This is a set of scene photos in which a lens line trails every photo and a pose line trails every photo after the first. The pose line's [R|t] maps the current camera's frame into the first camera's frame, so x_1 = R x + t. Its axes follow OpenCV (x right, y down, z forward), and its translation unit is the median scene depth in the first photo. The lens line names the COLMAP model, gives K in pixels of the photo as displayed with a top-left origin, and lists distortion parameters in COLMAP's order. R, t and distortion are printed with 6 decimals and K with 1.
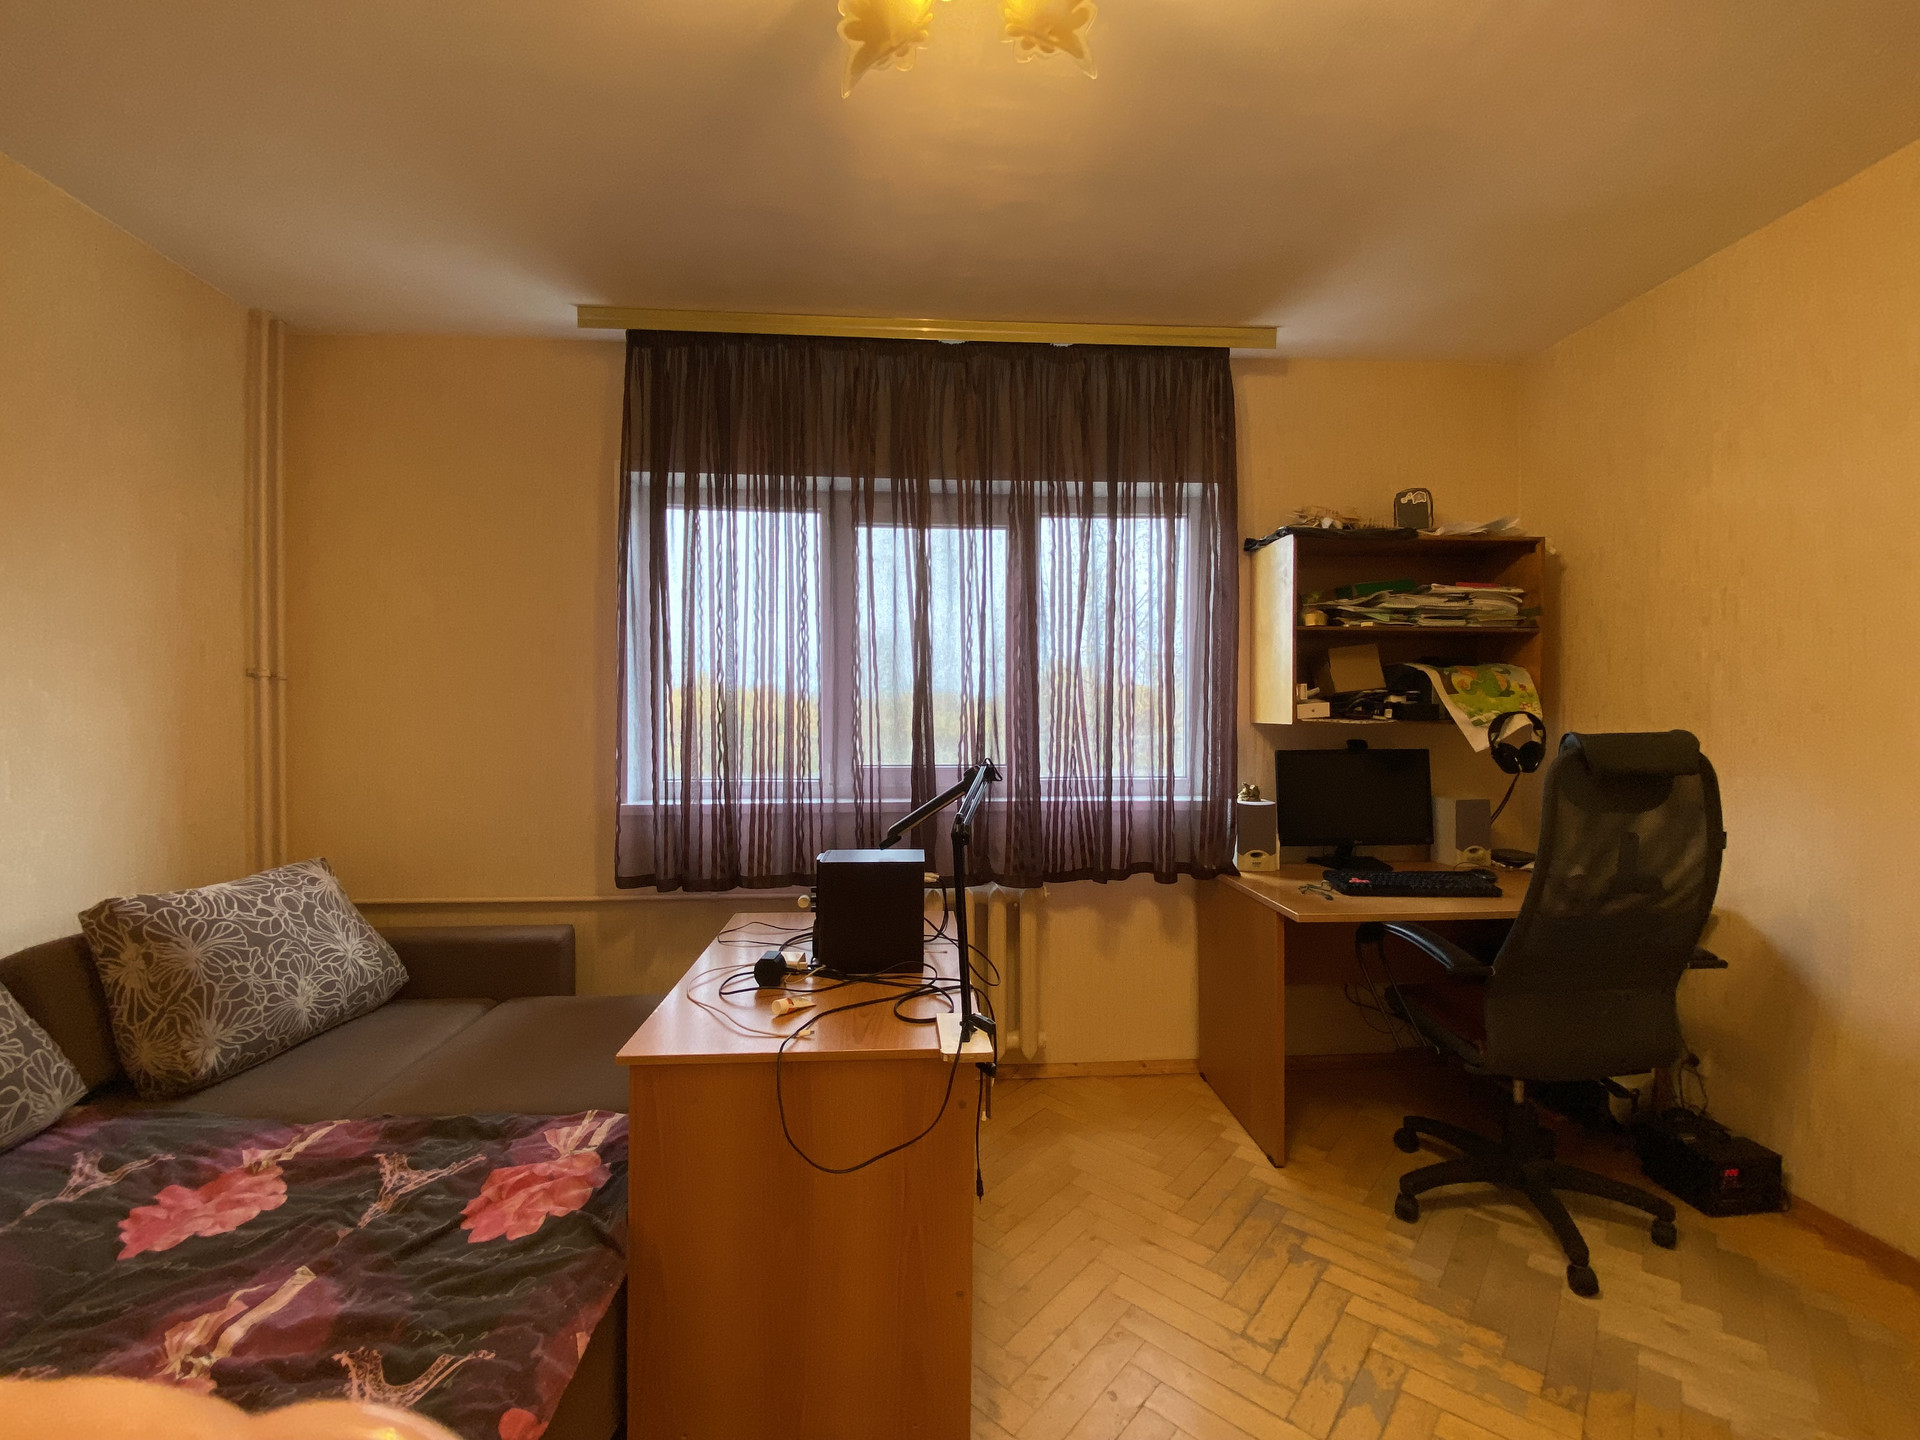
lens RADIAL K [[778.3, 0, 960.0], [0, 778.3, 720.0], [0, 0, 1]] dist [-0.013729, -0.000271]
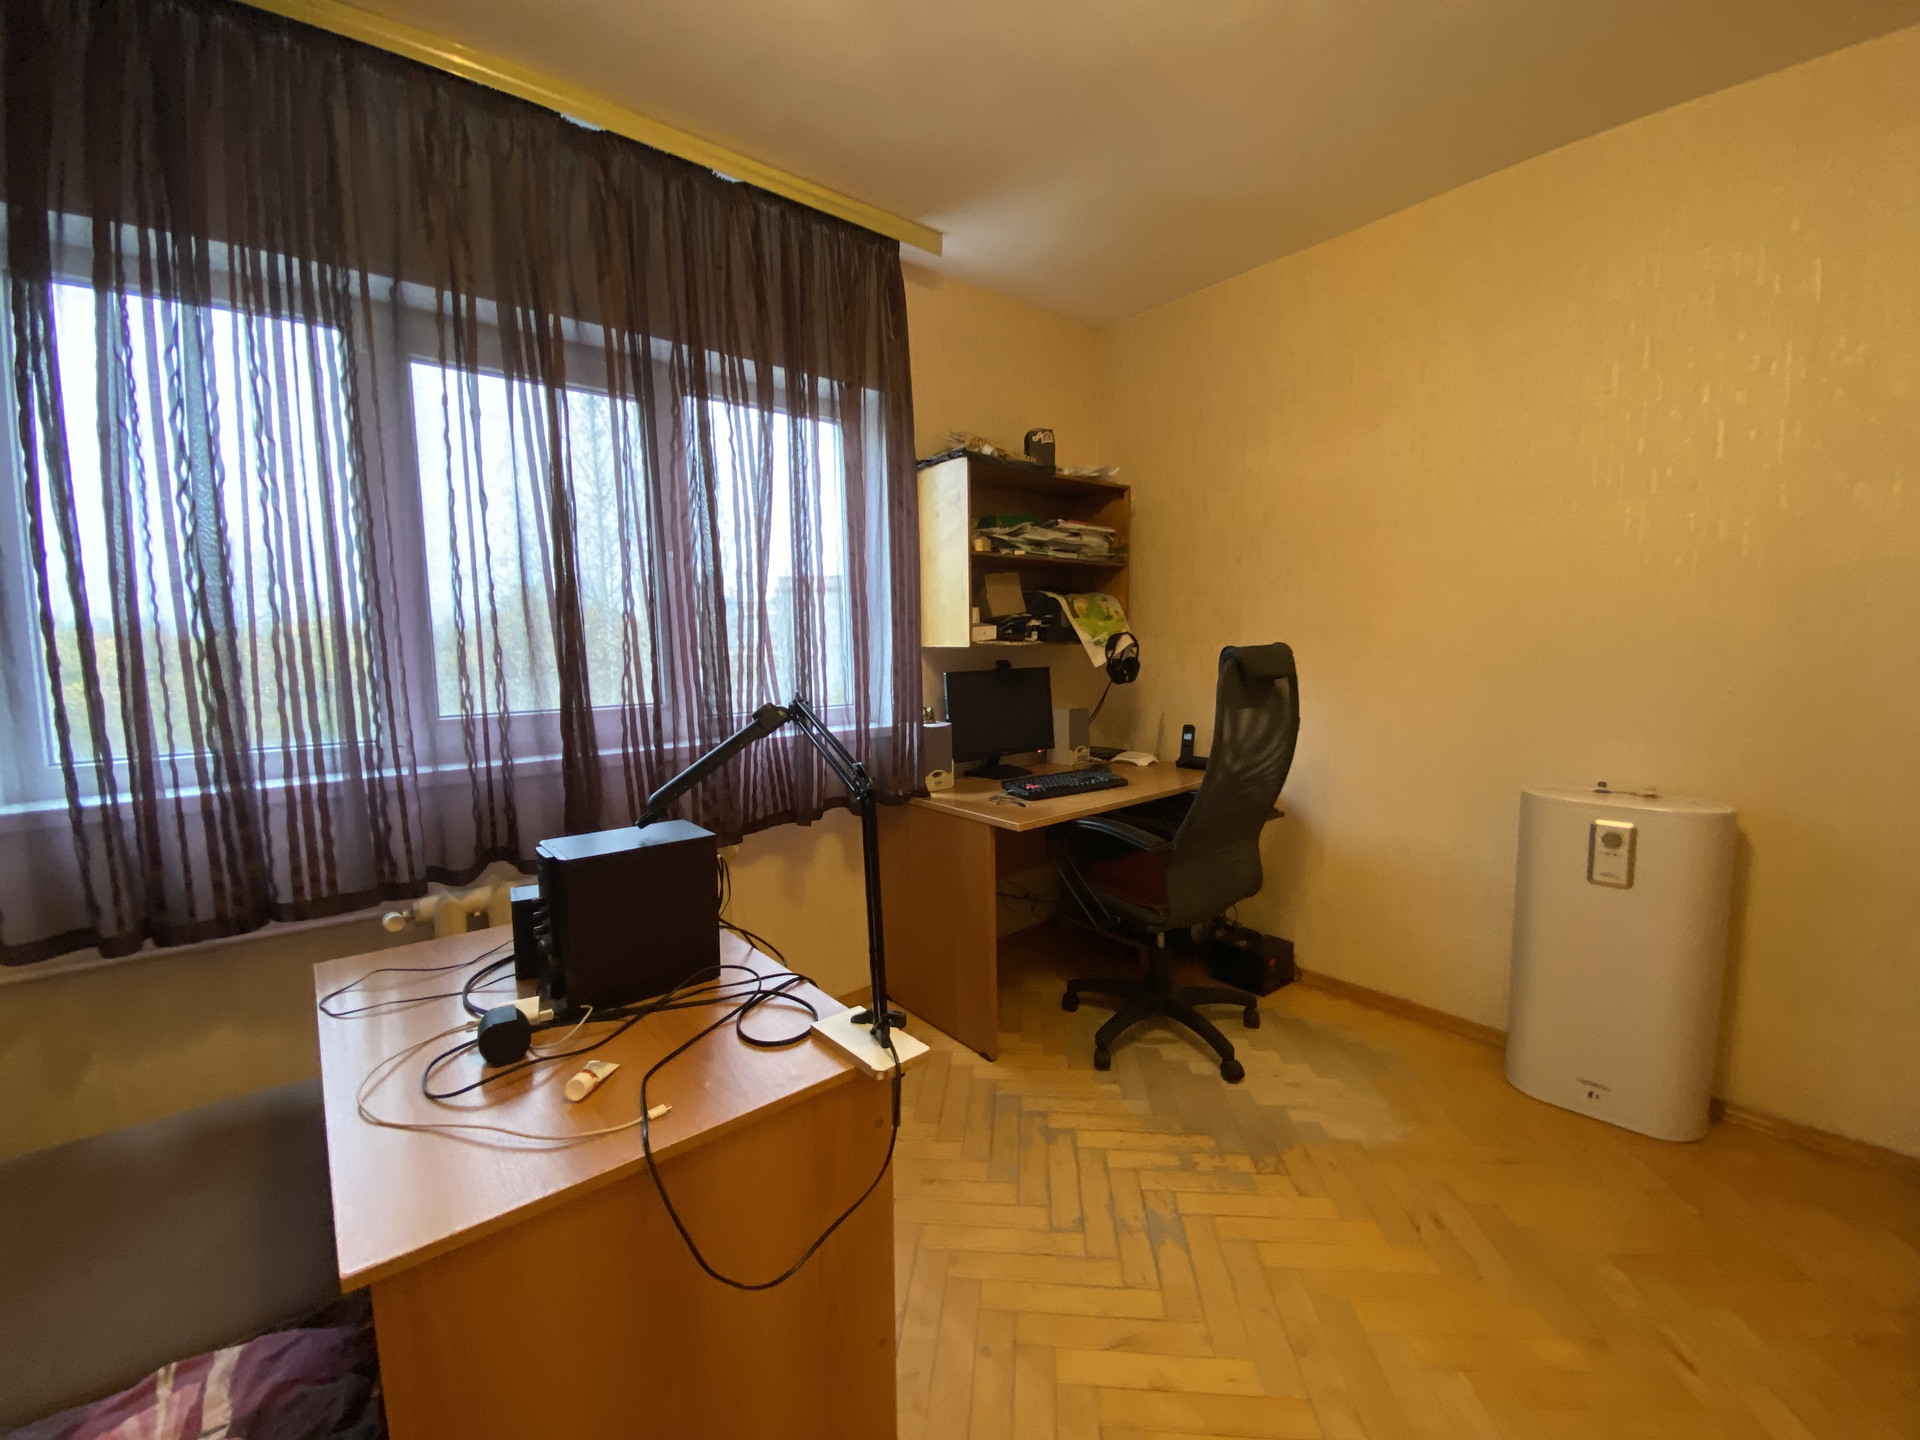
lens RADIAL K [[773.7, 0, 964.0], [0, 773.7, 715.9], [0, 0, 1]] dist [0.029778, -0.026295]
pose [[0.804196, -0.069642, 0.590271, -0.193280], [0.013250, 0.994966, 0.099336, -0.005267], [-0.594217, -0.072064, 0.801070, 0.165172]]
